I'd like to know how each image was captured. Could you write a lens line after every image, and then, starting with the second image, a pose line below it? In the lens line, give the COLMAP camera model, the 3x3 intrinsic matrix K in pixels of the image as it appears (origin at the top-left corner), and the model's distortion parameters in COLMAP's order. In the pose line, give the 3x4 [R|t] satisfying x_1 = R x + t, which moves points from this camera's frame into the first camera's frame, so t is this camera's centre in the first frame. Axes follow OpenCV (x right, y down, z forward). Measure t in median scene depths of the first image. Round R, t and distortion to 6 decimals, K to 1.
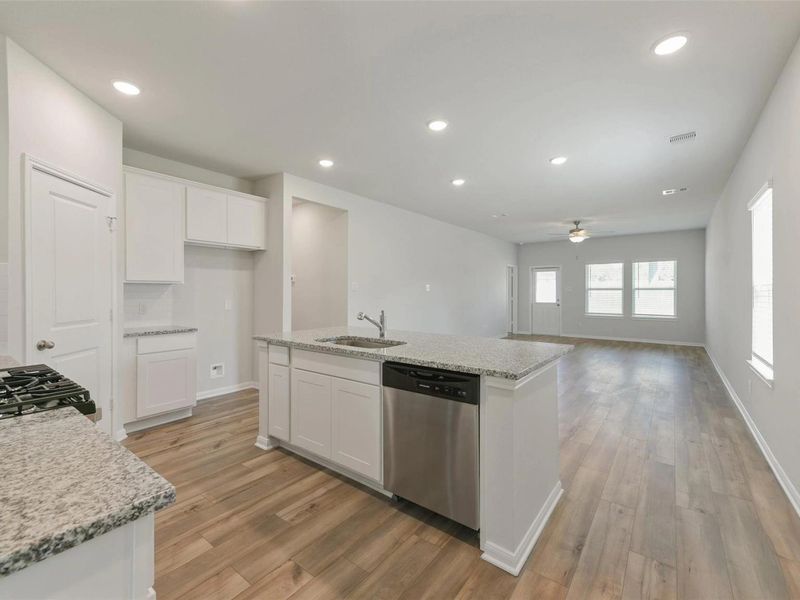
lens RADIAL K [[350.5, 0, 394.4], [0, 350.5, 292.7], [0, 0, 1]] dist [0.014417, -0.000503]
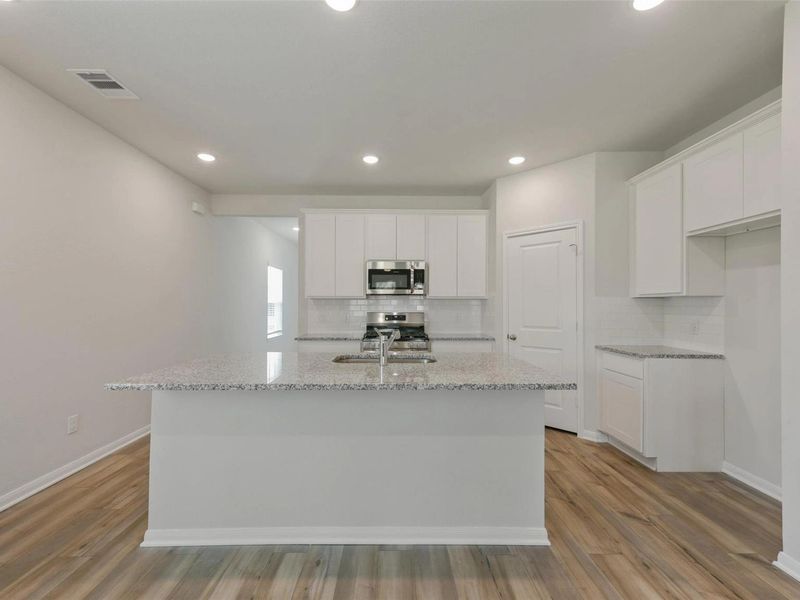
lens RADIAL K [[350.5, 0, 399.1], [0, 350.5, 300.9], [0, 0, 1]] dist [0.014417, -0.000503]
pose [[-0.777363, -0.008866, -0.628990, 0.383523], [-0.000745, 0.999913, -0.013175, -0.004957], [0.629052, -0.009773, -0.777302, 1.455029]]
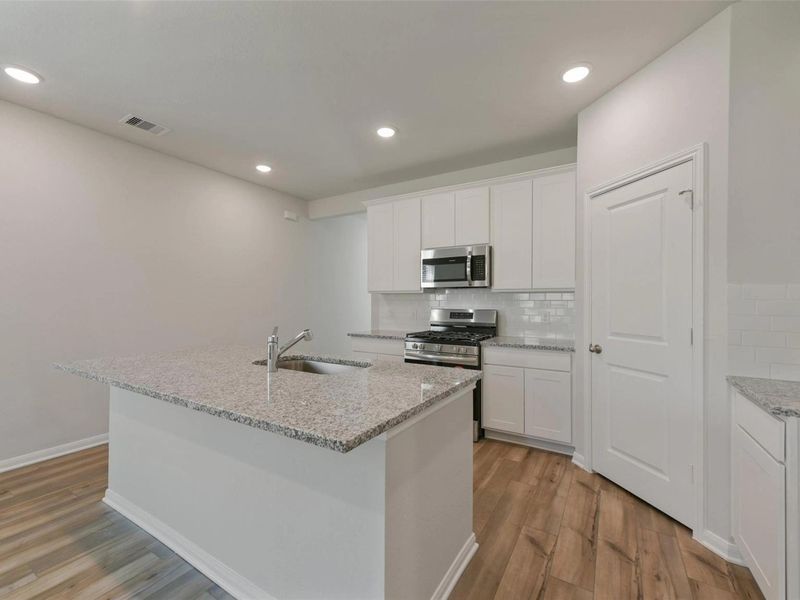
lens RADIAL K [[350.5, 0, 400.6], [0, 350.5, 299.6], [0, 0, 1]] dist [0.014417, -0.000503]
pose [[-0.993139, -0.001489, -0.116928, -0.173136], [-0.000841, 0.999984, -0.005592, -0.002142], [0.116935, -0.005455, -0.993125, 1.500345]]
